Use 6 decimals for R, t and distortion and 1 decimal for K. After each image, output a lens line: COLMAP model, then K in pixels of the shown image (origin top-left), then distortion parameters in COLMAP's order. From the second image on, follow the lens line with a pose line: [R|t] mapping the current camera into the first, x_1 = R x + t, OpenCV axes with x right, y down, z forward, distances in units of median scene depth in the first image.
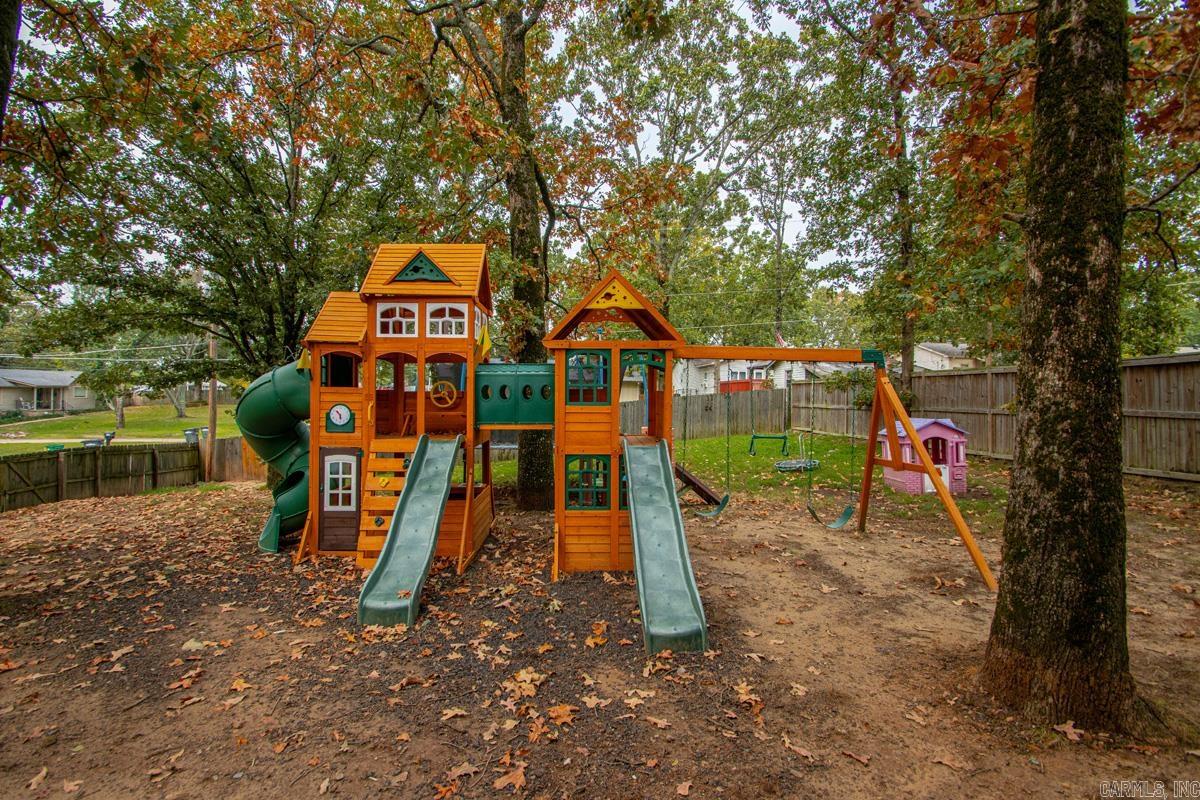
lens RADIAL K [[559.2, 0, 600.0], [0, 559.2, 400.0], [0, 0, 1]] dist [-0.015164, -0.000398]
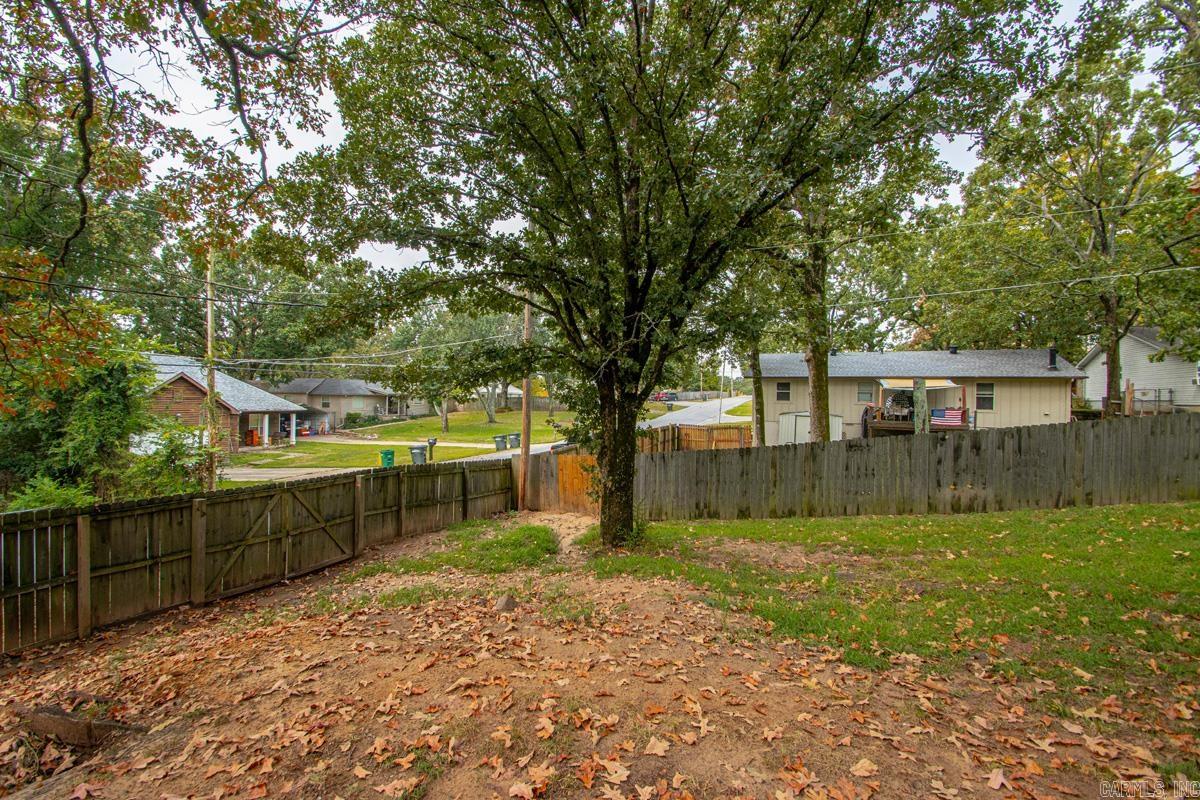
lens RADIAL K [[559.2, 0, 600.0], [0, 559.2, 400.0], [0, 0, 1]] dist [-0.015164, -0.000398]
pose [[0.898448, -0.004223, -0.439060, -0.640488], [-0.001406, 0.999921, -0.012494, 0.005713], [0.439078, 0.011843, 0.898371, 0.836432]]
